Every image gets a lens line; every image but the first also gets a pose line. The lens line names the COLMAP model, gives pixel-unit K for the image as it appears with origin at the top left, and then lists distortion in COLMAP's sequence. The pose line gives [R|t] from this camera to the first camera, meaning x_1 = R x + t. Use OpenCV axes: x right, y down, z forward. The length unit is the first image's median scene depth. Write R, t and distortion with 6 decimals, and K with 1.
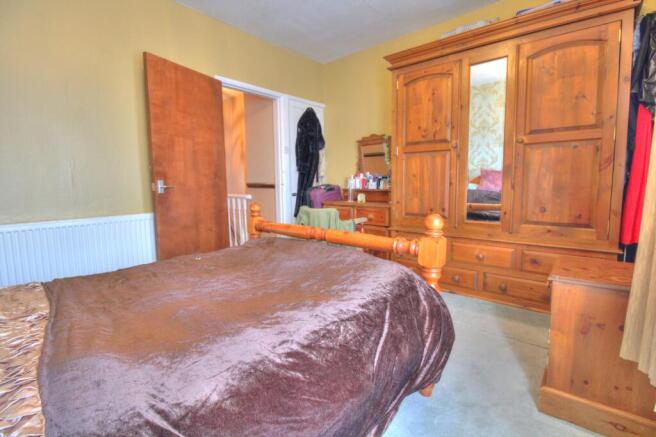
lens RADIAL K [[310.6, 0, 333.7], [0, 310.6, 211.4], [0, 0, 1]] dist [-0.001071, -0.000542]
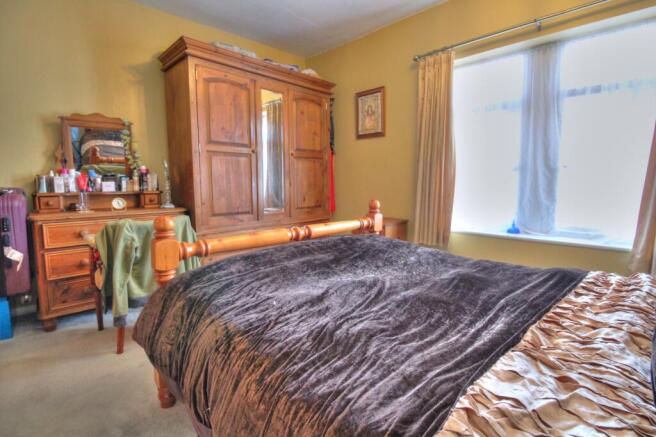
lens RADIAL K [[310.6, 0, 333.7], [0, 310.6, 211.4], [0, 0, 1]] dist [-0.001071, -0.000542]
pose [[0.084388, -0.084963, 0.992804, -0.852293], [0.099996, 0.992050, 0.076399, -0.047778], [-0.991403, 0.092829, 0.092214, 0.673212]]
